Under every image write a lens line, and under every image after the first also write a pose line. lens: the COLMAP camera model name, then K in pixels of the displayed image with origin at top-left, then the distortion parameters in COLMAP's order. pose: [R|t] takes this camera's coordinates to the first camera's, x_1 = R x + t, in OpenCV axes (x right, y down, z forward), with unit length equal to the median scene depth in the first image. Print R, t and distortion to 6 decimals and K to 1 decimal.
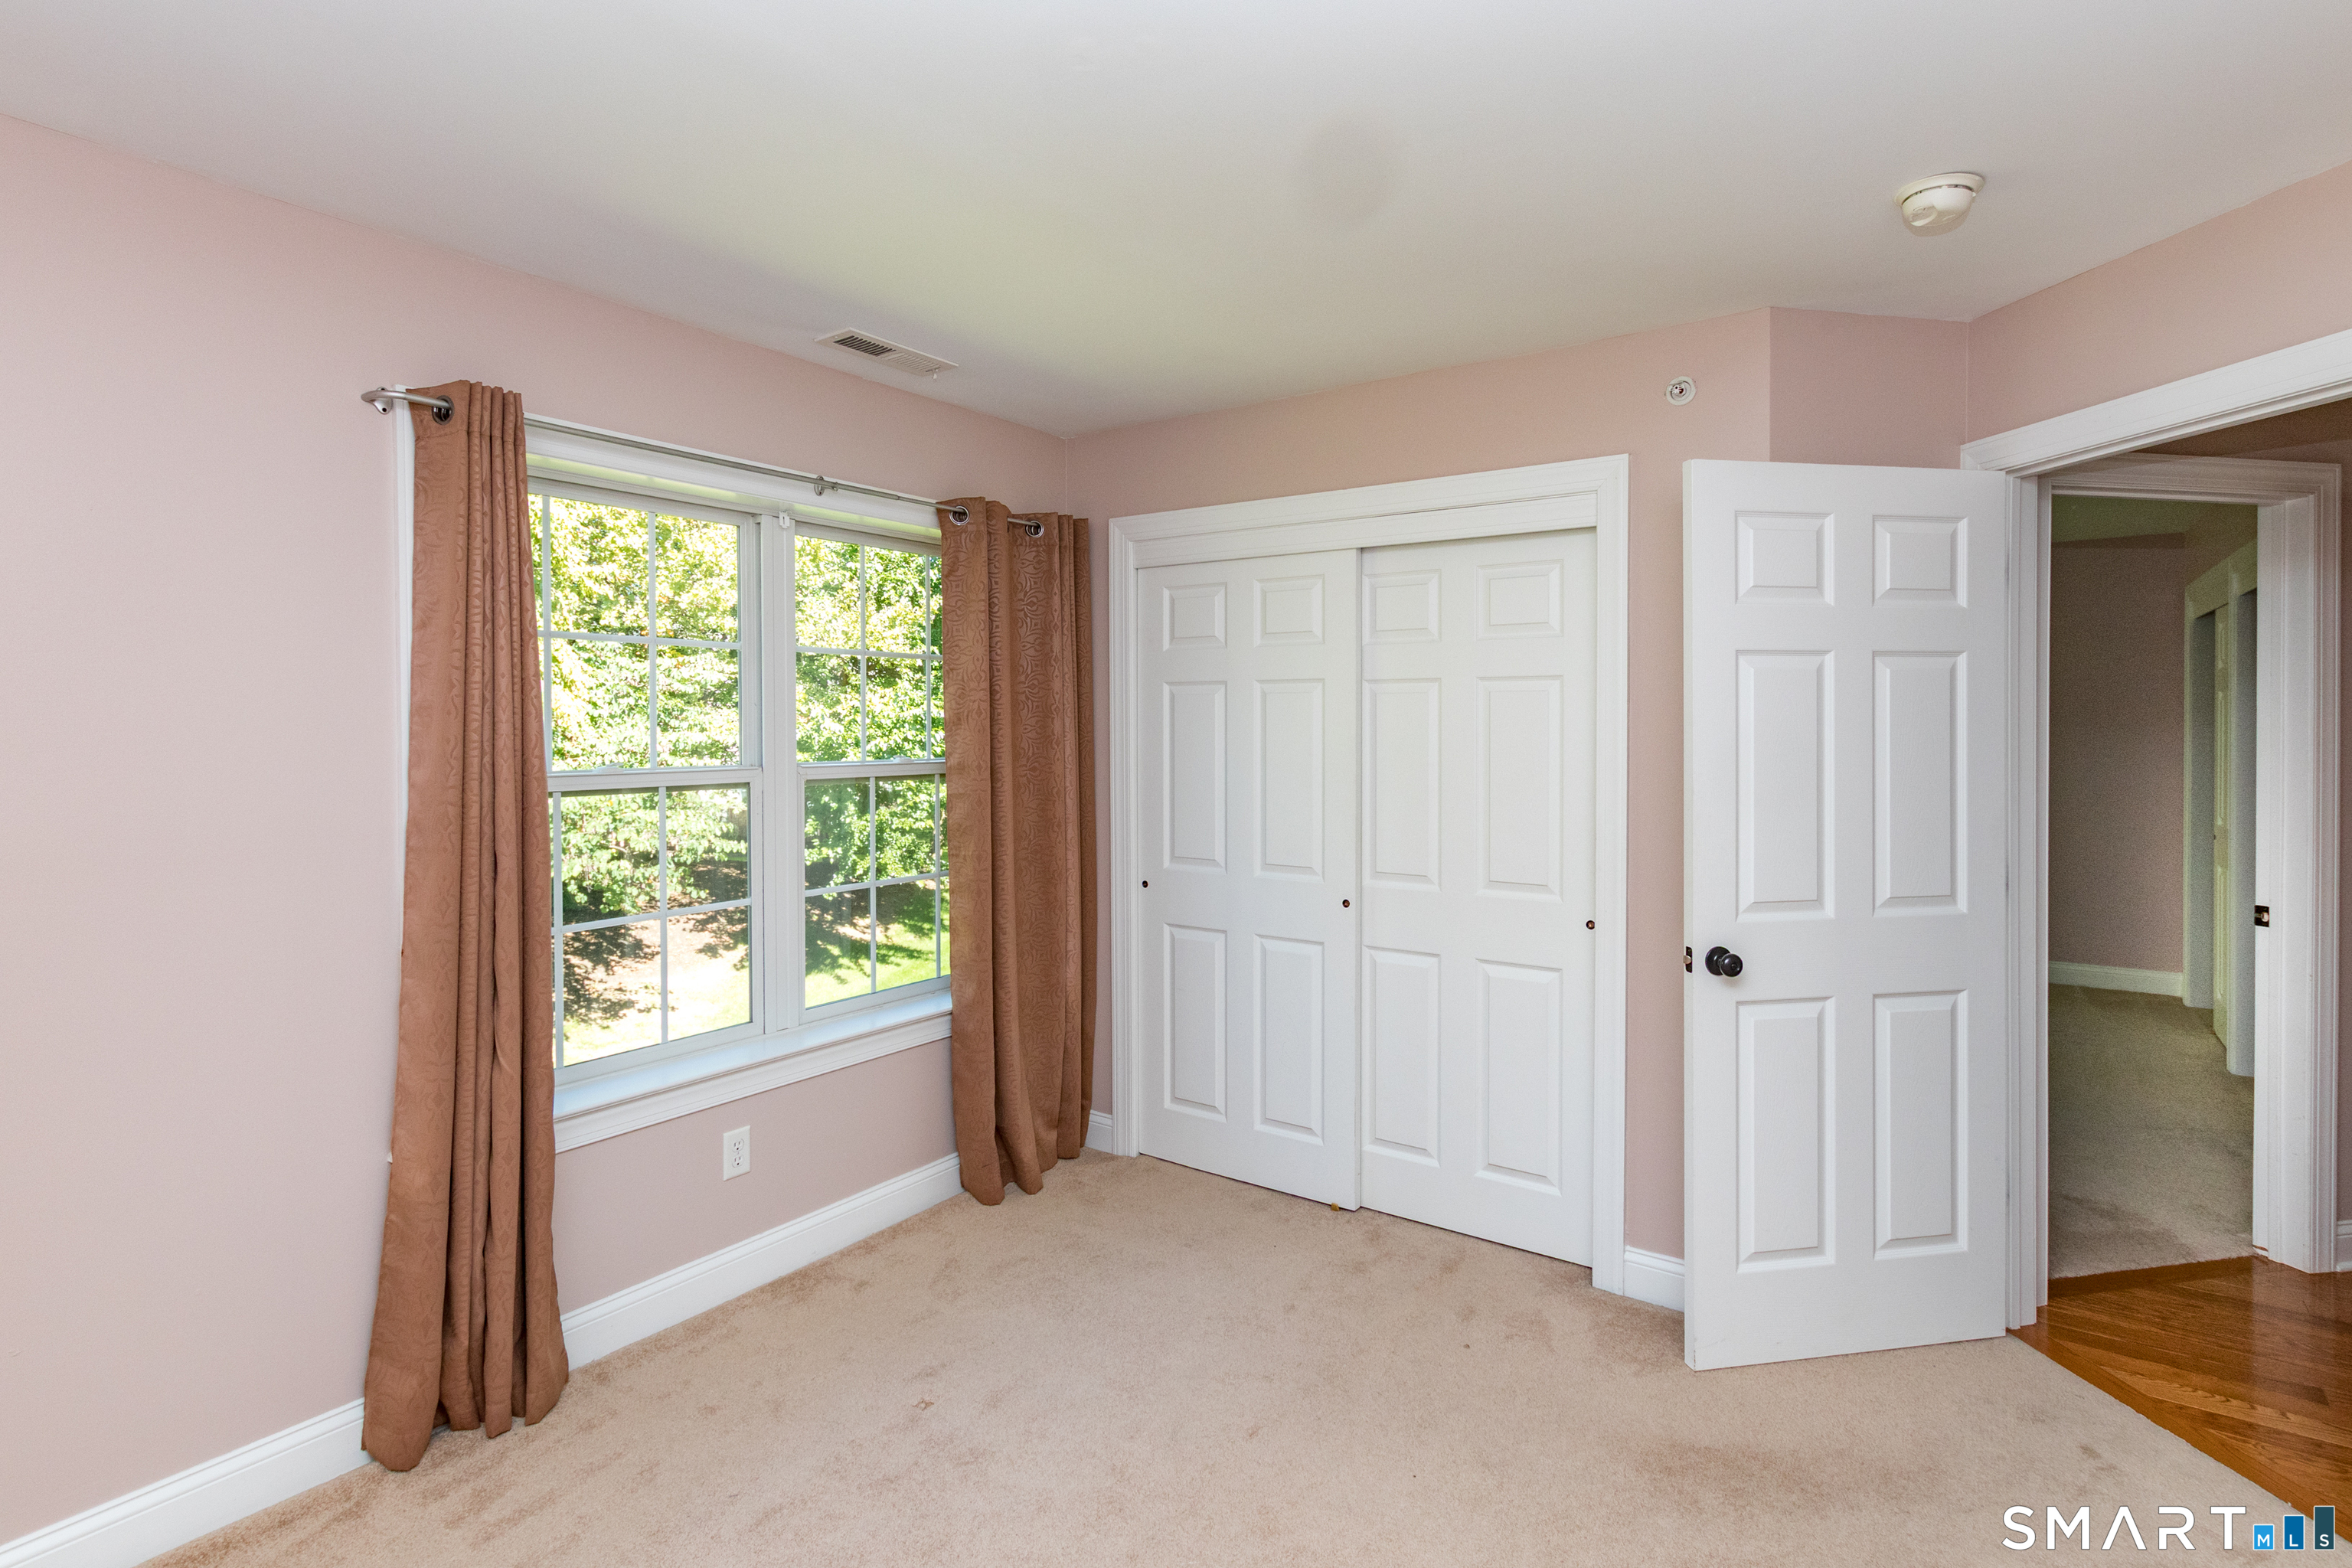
lens RADIAL K [[1080.5, 0, 1185.1], [0, 1080.5, 738.1], [0, 0, 1]] dist [0.003316, 0.000843]
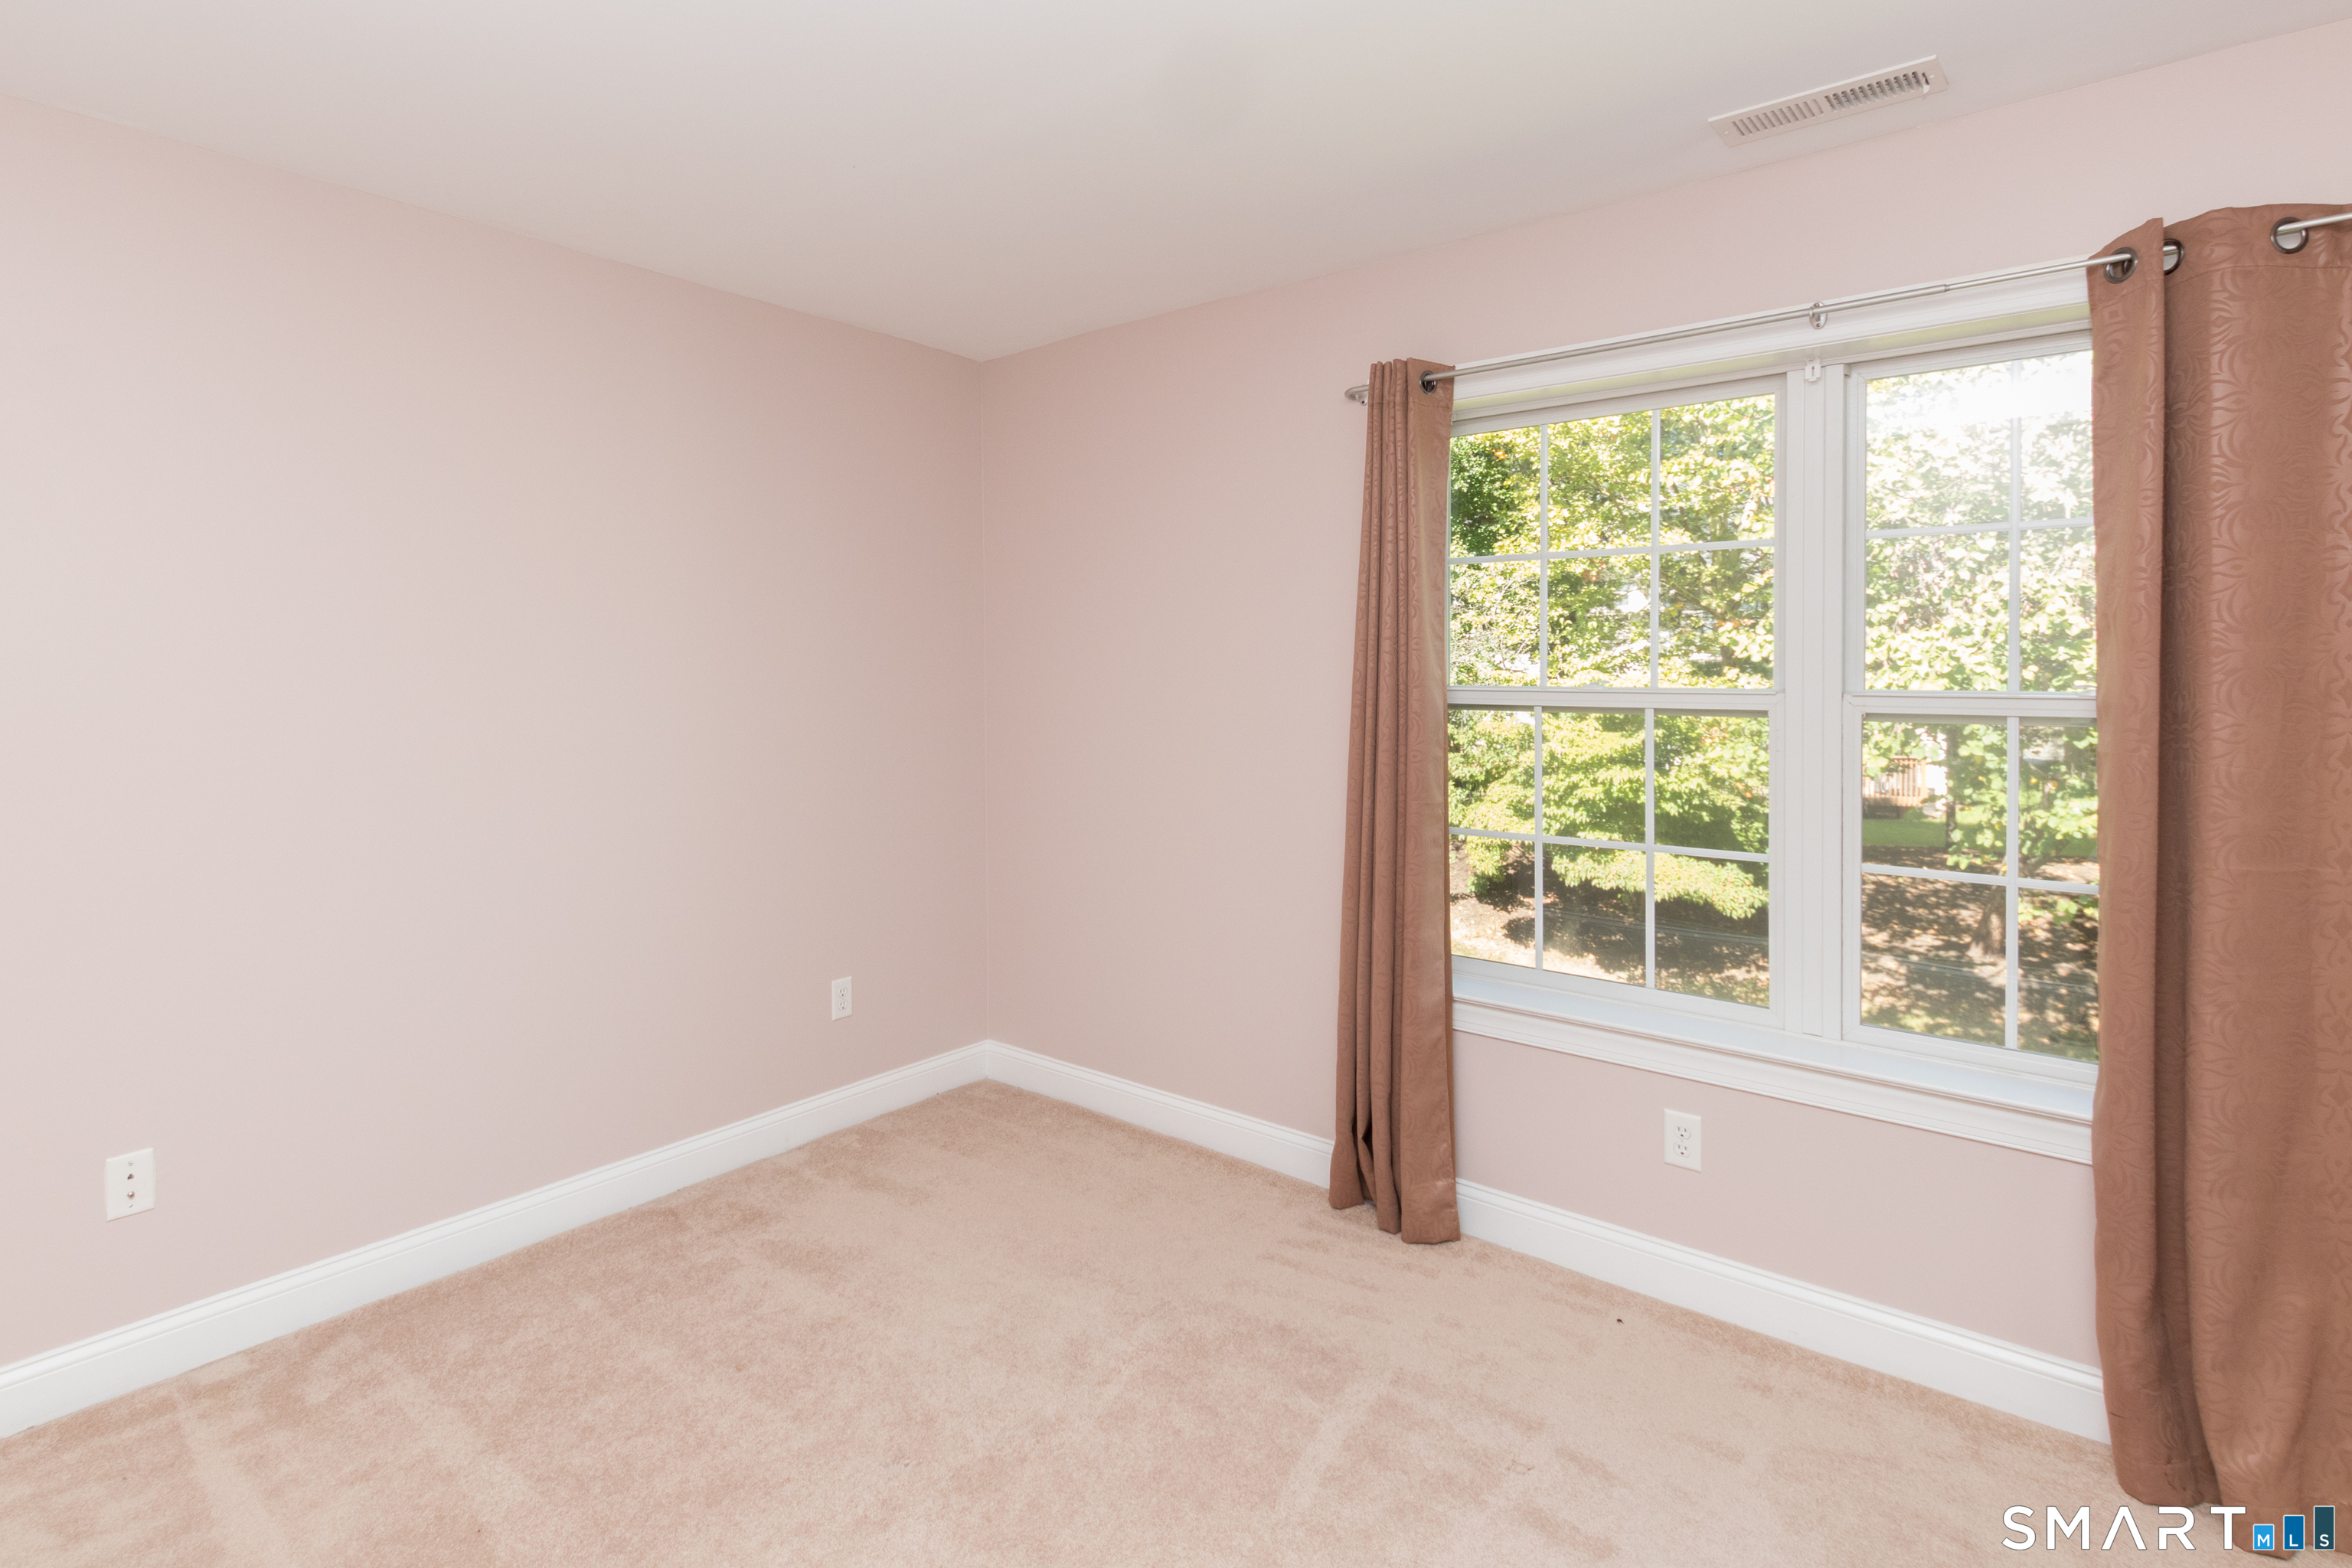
lens RADIAL K [[1162.1, 0, 1178.6], [0, 1162.1, 688.5], [0, 0, 1]] dist [0.002473, 0.000352]
pose [[-0.036477, 0.028979, -0.998914, 0.612471], [-0.001996, 0.999575, 0.029071, -0.001871], [0.999332, 0.003054, -0.036404, 0.753696]]
